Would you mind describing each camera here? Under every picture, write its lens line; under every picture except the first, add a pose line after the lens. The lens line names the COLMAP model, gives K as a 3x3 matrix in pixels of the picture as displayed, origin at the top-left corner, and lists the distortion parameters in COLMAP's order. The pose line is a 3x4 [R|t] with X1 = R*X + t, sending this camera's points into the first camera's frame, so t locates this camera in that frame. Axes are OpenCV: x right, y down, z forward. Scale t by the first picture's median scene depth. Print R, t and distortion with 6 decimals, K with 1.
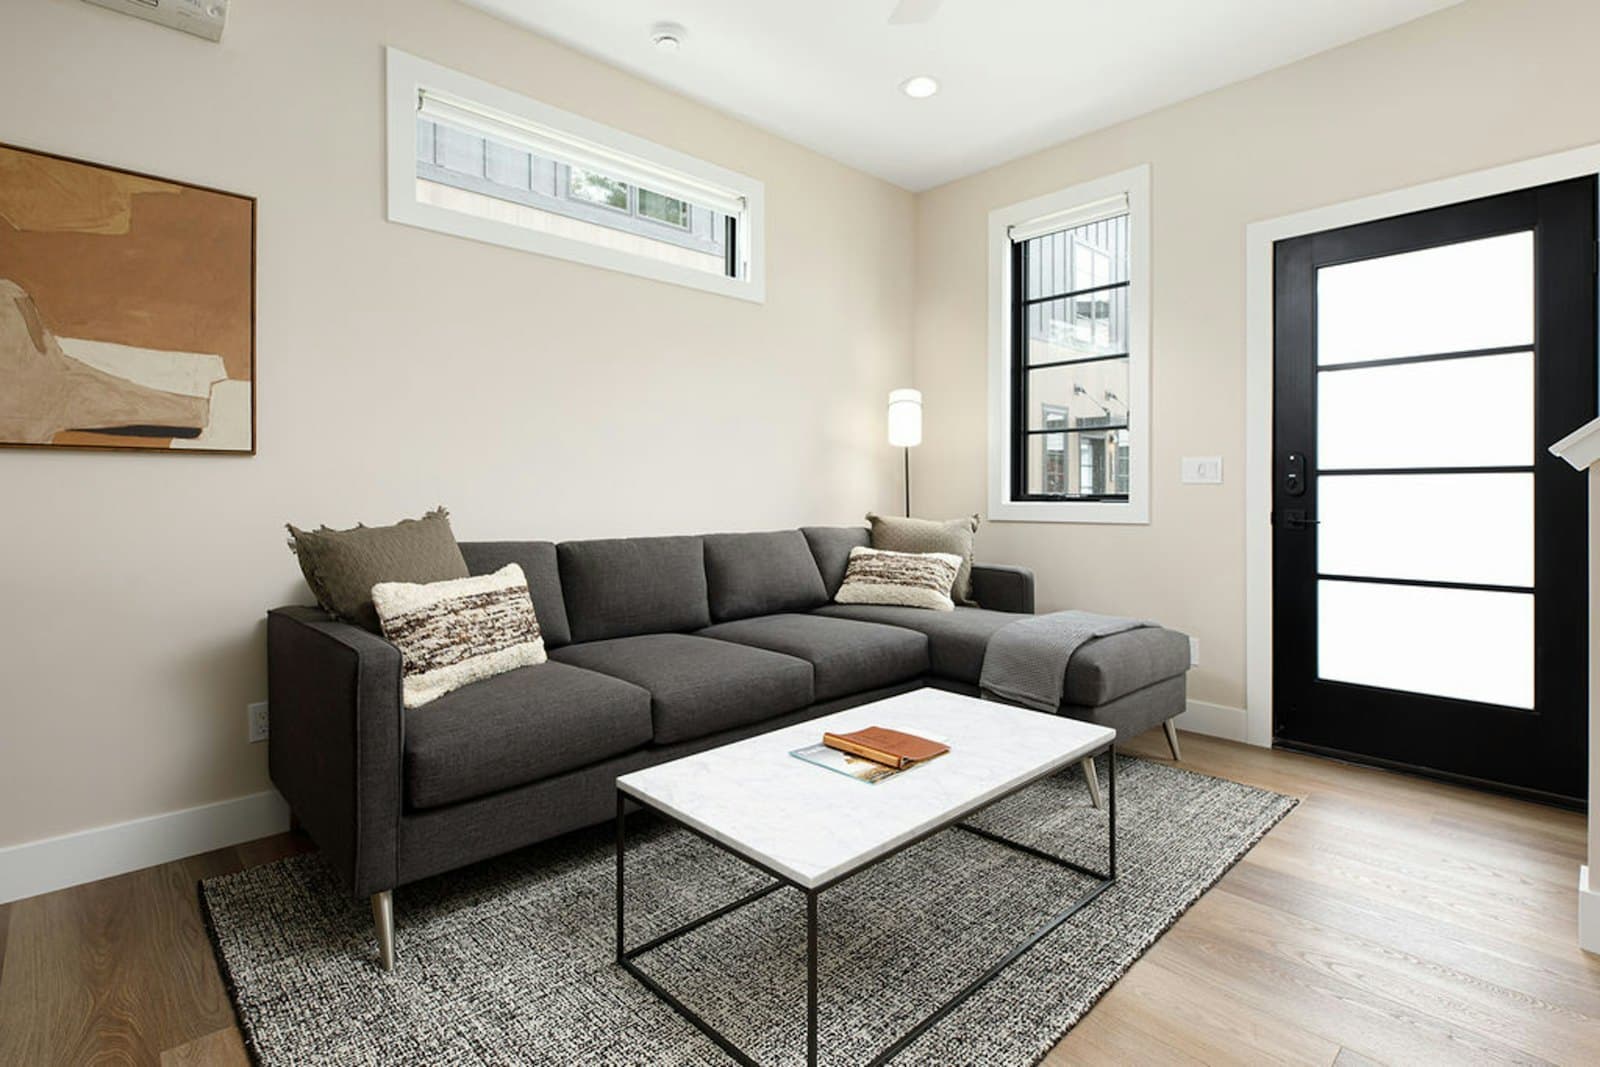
lens RADIAL K [[779.4, 0, 801.9], [0, 779.4, 498.6], [0, 0, 1]] dist [0.001259, -0.000276]
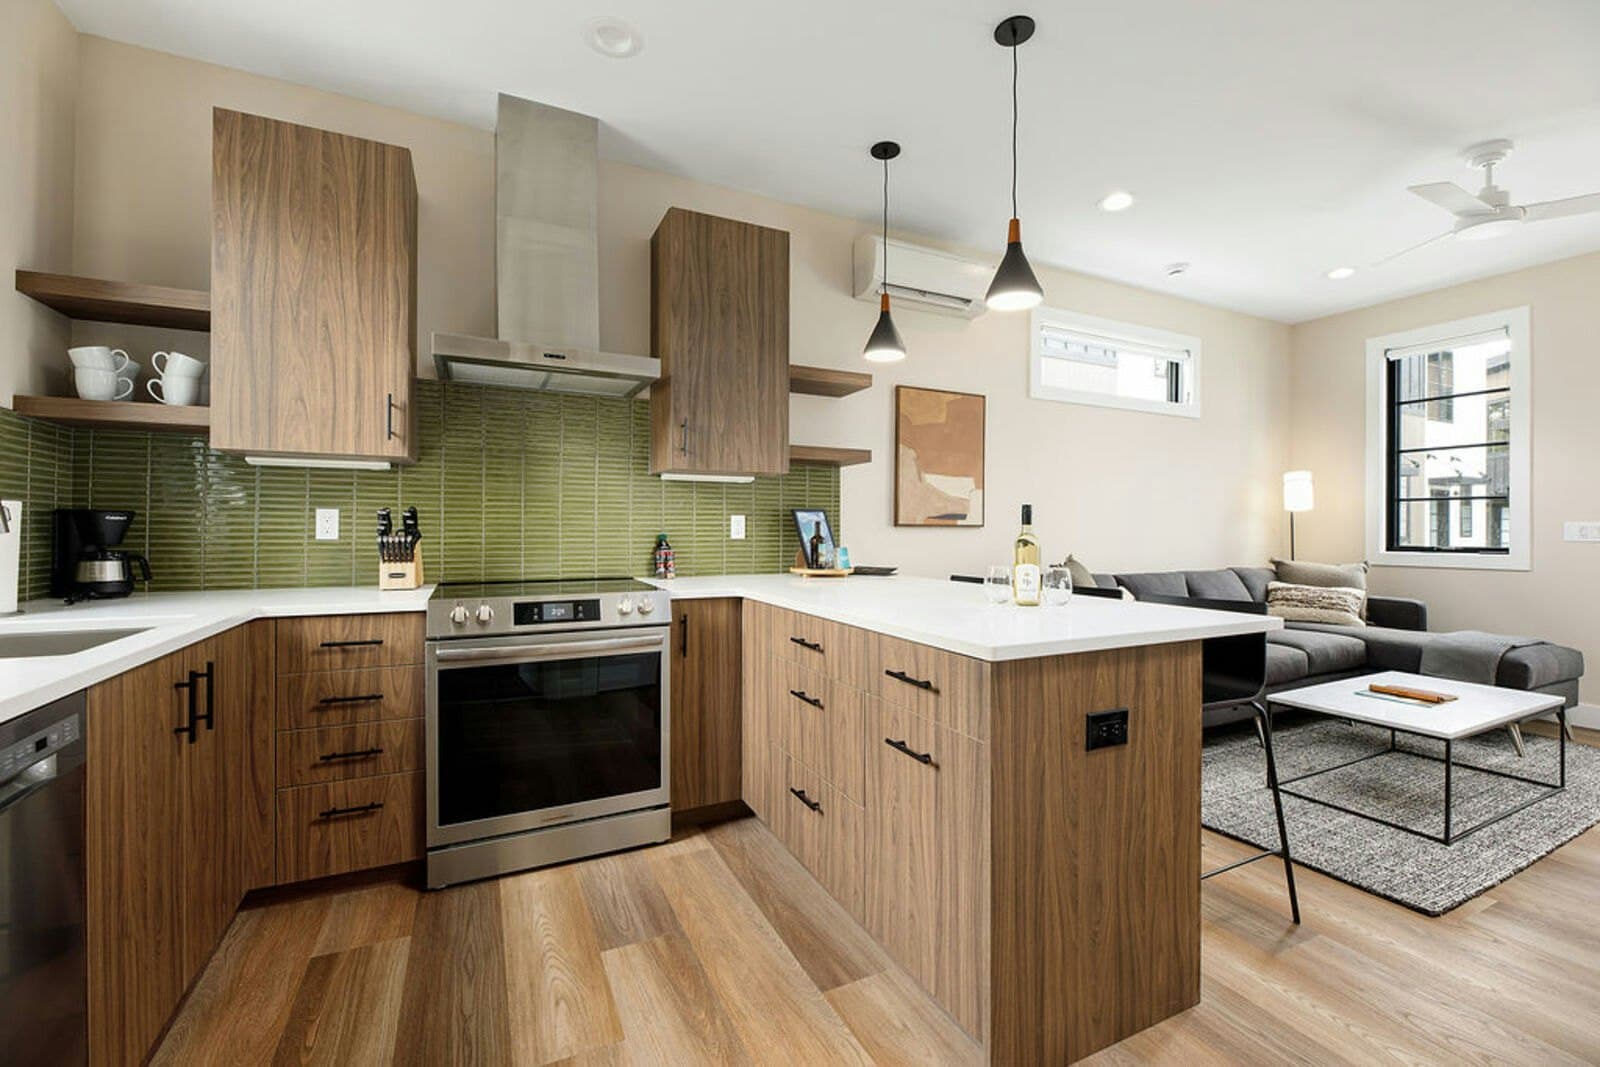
lens RADIAL K [[669.8, 0, 808.7], [0, 669.8, 528.4], [0, 0, 1]] dist [-0.001291, -0.000216]
pose [[0.956363, 0.003507, -0.292159, -0.454289], [-0.005690, 0.999962, -0.006622, -0.028497], [0.292125, 0.007995, 0.956347, -0.523778]]
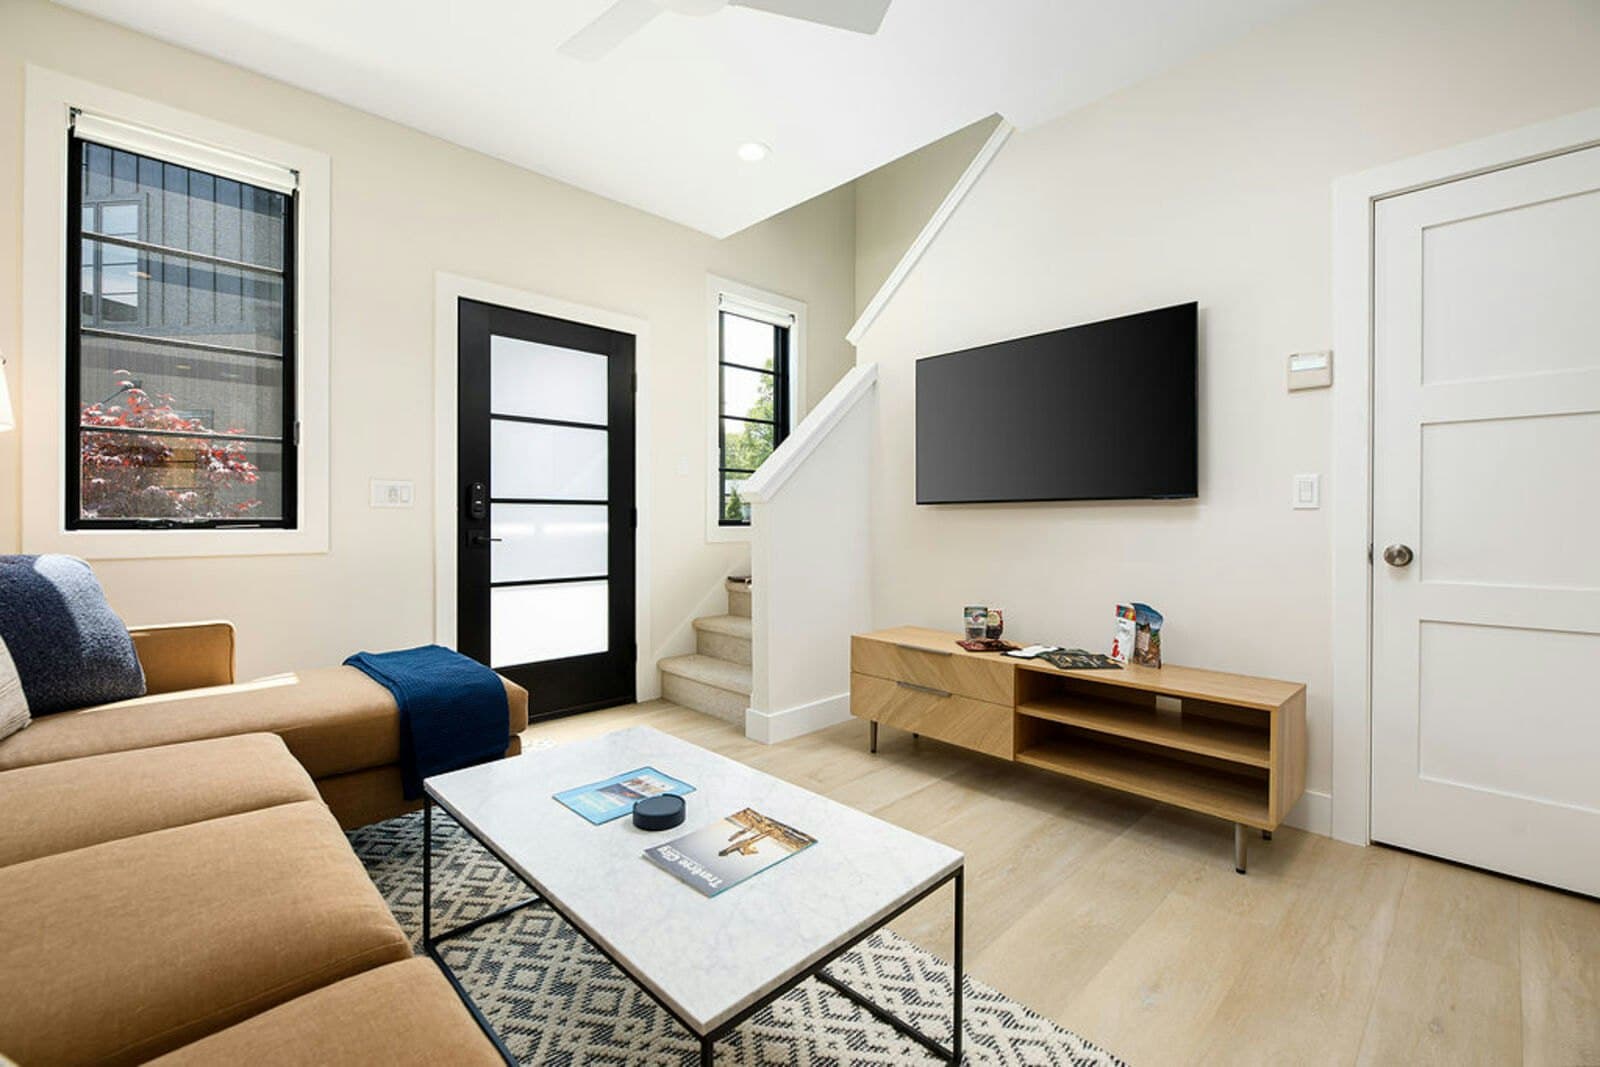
lens RADIAL K [[682.3, 0, 810.4], [0, 682.3, 518.9], [0, 0, 1]] dist [-0.003449, -0.000564]
pose [[-0.027377, -0.003453, 0.999619, -0.404643], [0.003769, 0.999987, 0.003557, -0.006518], [-0.999618, 0.003864, -0.027363, 0.507199]]
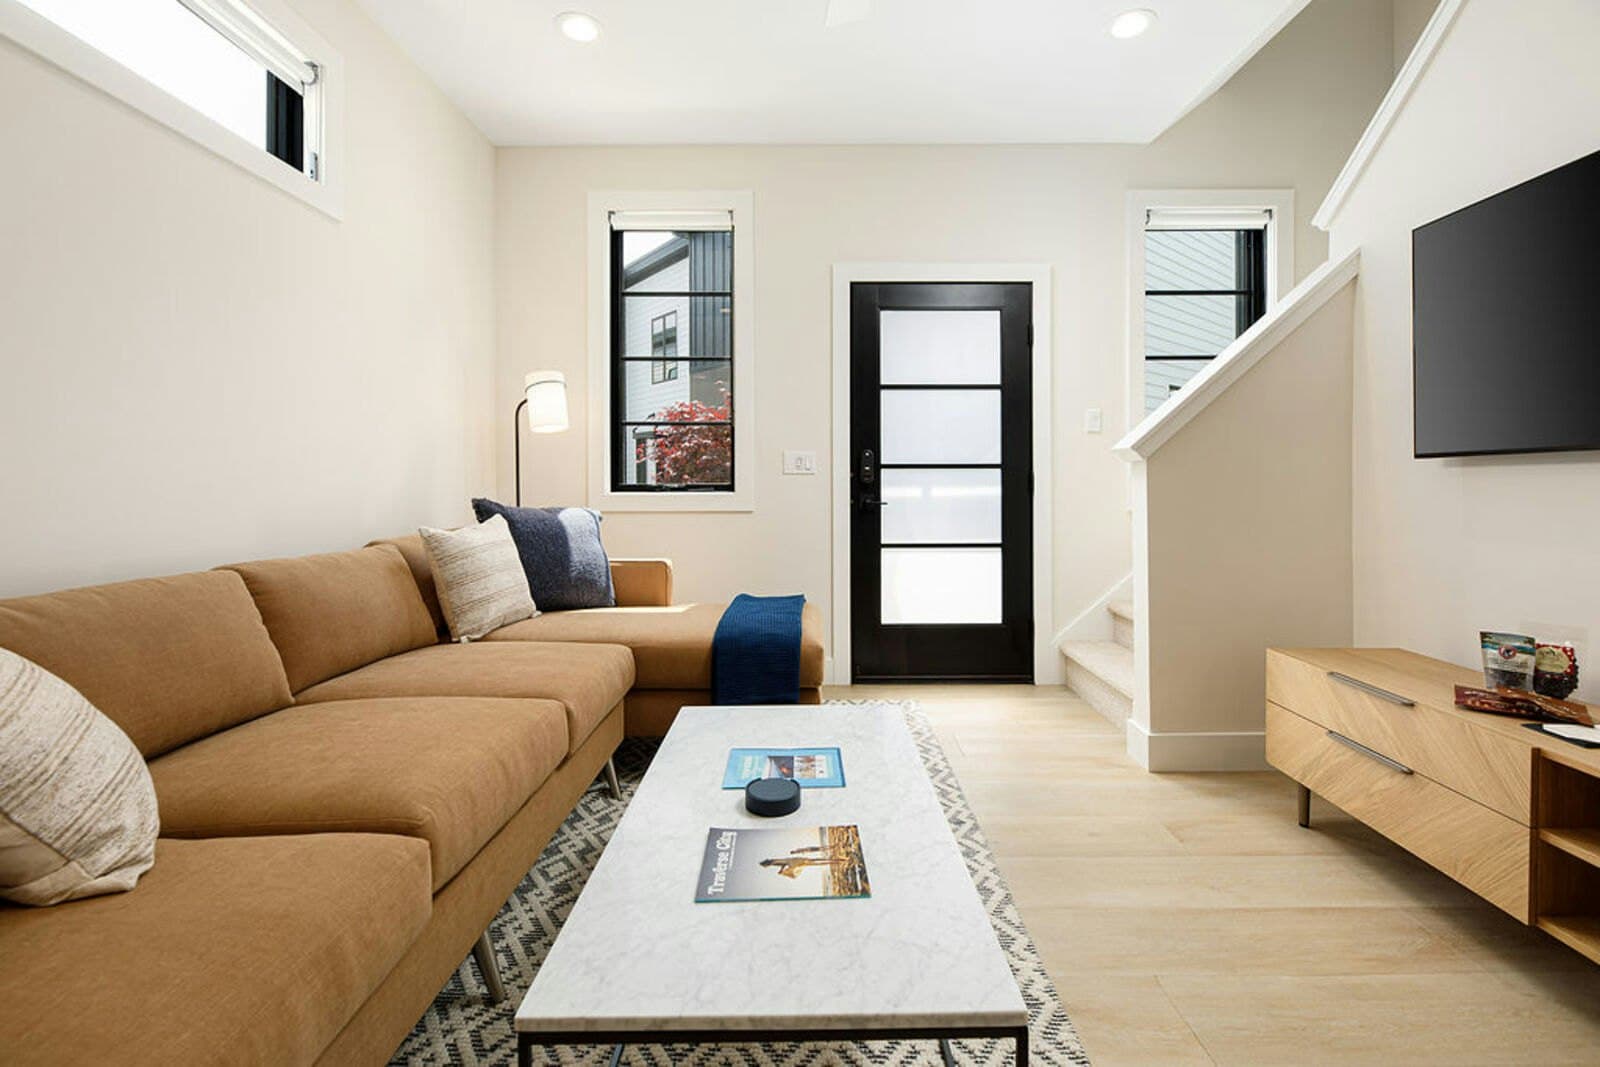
lens RADIAL K [[685.6, 0, 801.8], [0, 685.6, 481.9], [0, 0, 1]] dist [-0.001506, -0.005359]
pose [[0.686130, -0.002667, 0.727474, -0.252444], [0.008230, 0.999958, -0.004096, -0.003750], [-0.727433, 0.008797, 0.686123, 0.297530]]
